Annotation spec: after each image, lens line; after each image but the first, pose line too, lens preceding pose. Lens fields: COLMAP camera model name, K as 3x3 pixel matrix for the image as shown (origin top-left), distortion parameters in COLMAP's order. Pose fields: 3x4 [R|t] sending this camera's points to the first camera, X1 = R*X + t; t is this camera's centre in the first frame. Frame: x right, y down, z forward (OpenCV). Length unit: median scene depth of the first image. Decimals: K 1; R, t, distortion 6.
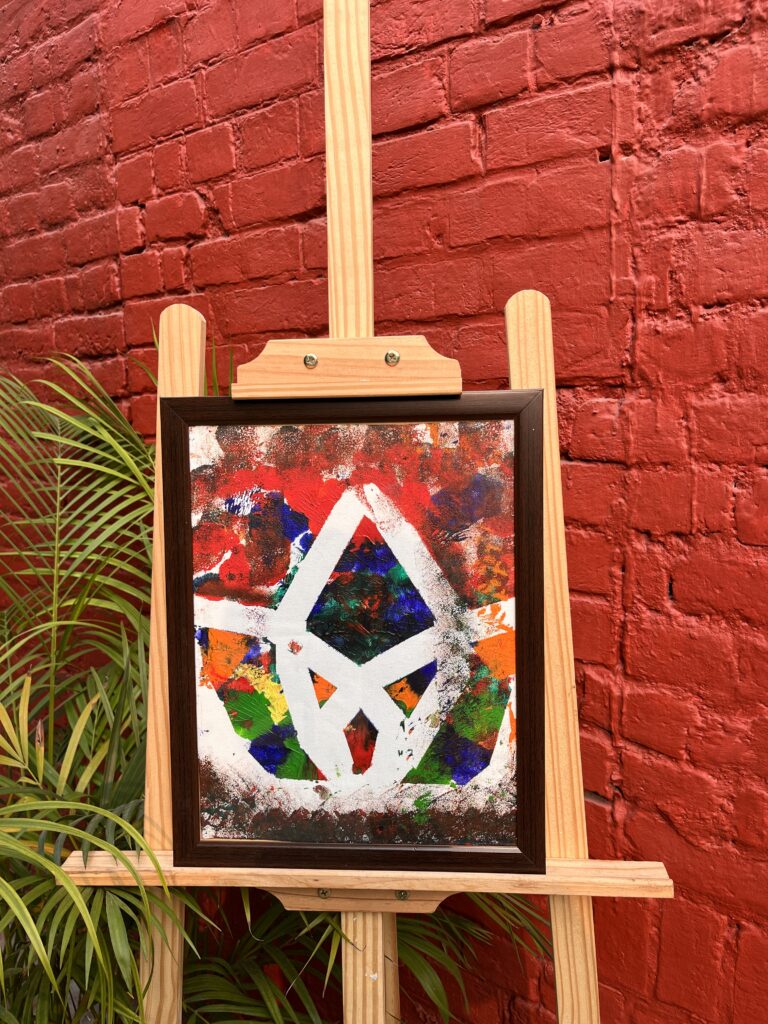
lens RADIAL K [[770.4, 0, 386.4], [0, 770.4, 518.9], [0, 0, 1]] dist [0.102089, -0.147501]
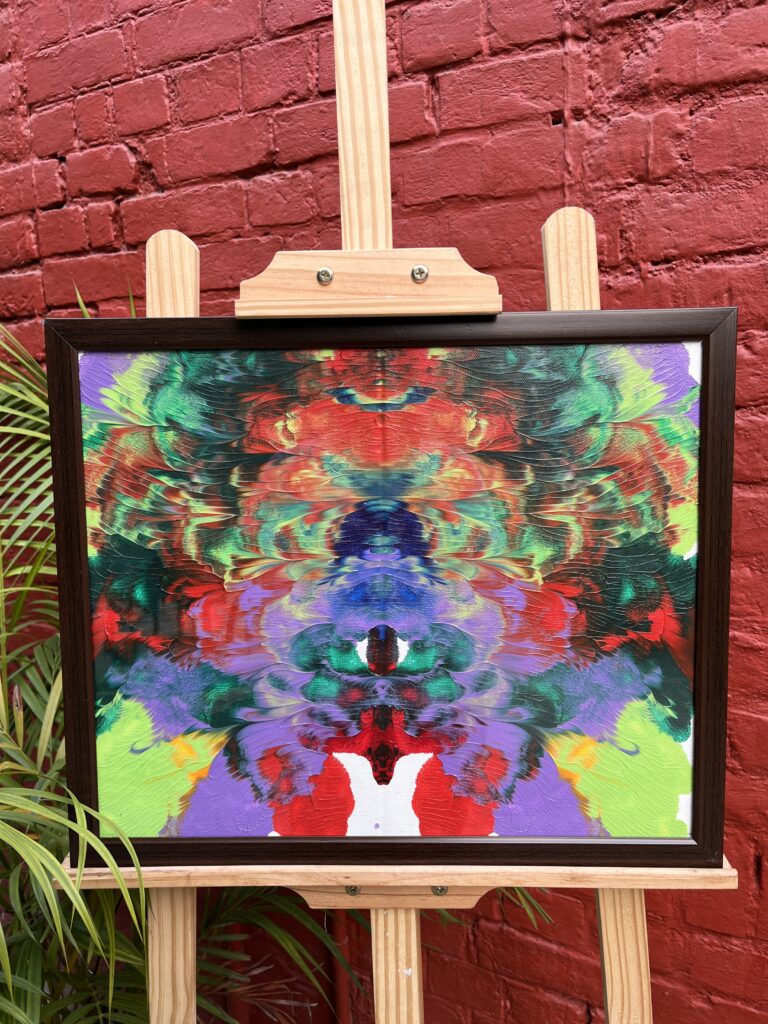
lens RADIAL K [[770.4, 0, 383.9], [0, 770.4, 516.5], [0, 0, 1]] dist [0.102089, -0.147501]
pose [[0.987525, -0.036301, 0.153220, -0.131169], [0.032598, 0.999114, 0.026613, 0.036861], [-0.154050, -0.021286, 0.987834, -0.024959]]
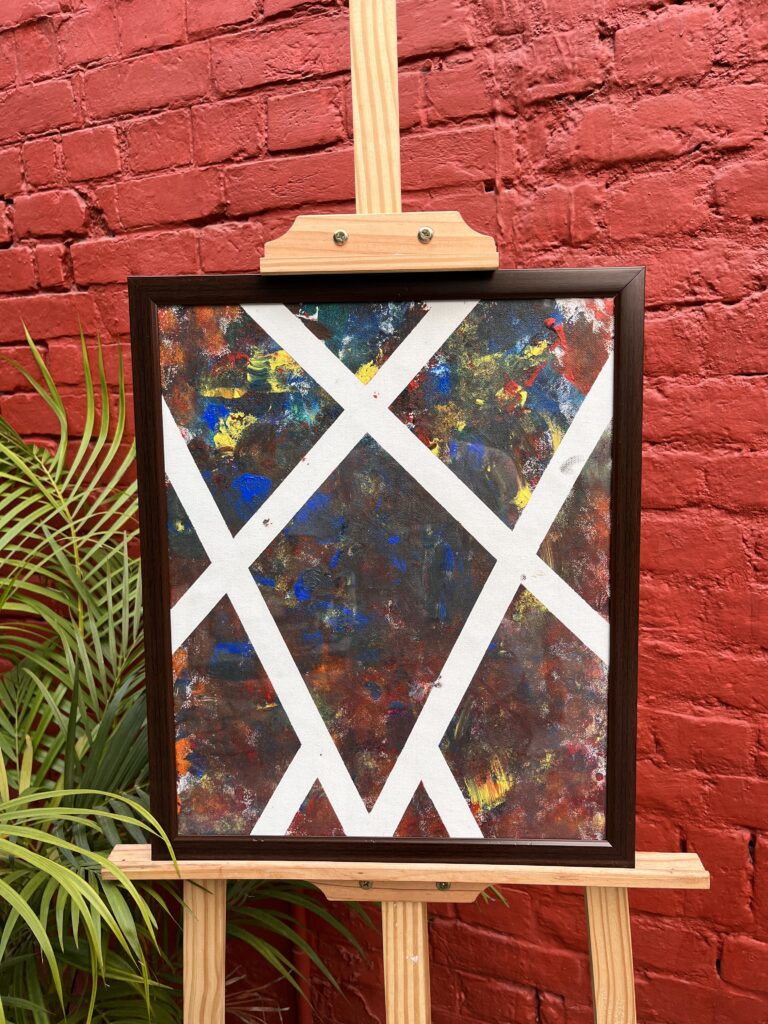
lens RADIAL K [[770.4, 0, 383.9], [0, 770.4, 515.6], [0, 0, 1]] dist [0.102089, -0.147501]
pose [[0.966429, -0.057434, 0.250433, -0.193490], [0.055257, 0.998348, 0.015720, 0.005035], [-0.250923, -0.001354, 0.968006, -0.101411]]
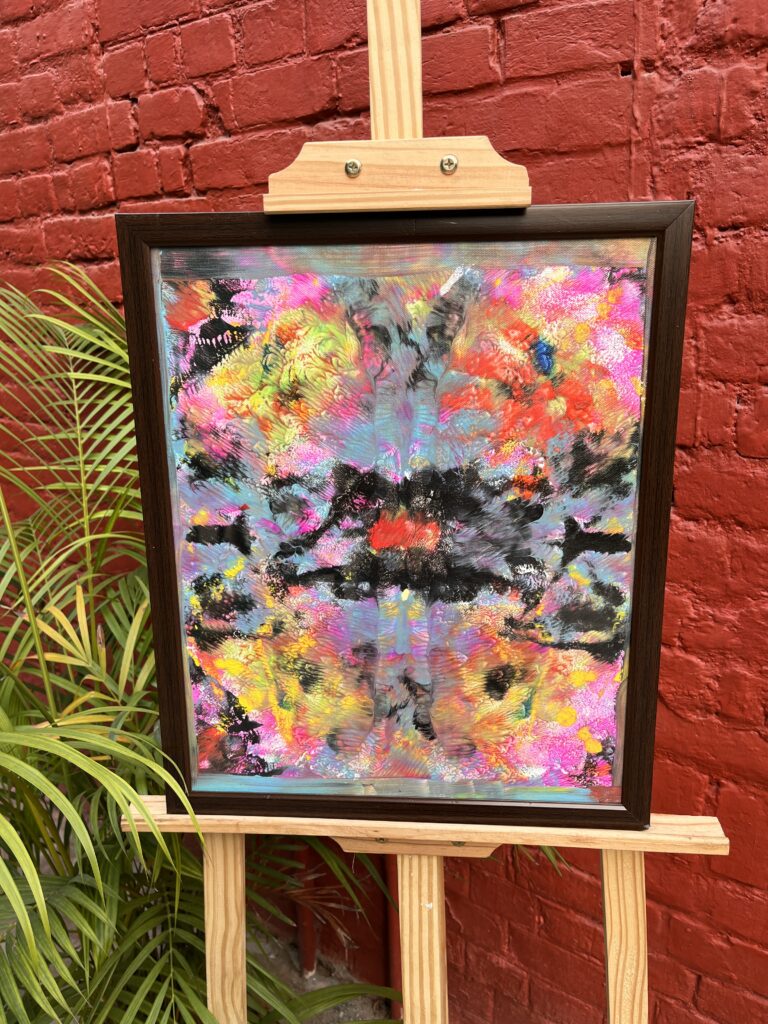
lens RADIAL K [[770.4, 0, 384.9], [0, 770.4, 520.3], [0, 0, 1]] dist [0.102089, -0.147501]
pose [[0.999066, -0.021571, 0.037439, -0.078084], [0.015506, 0.987741, 0.155327, -0.052579], [-0.040330, -0.154602, 0.987153, -0.065592]]
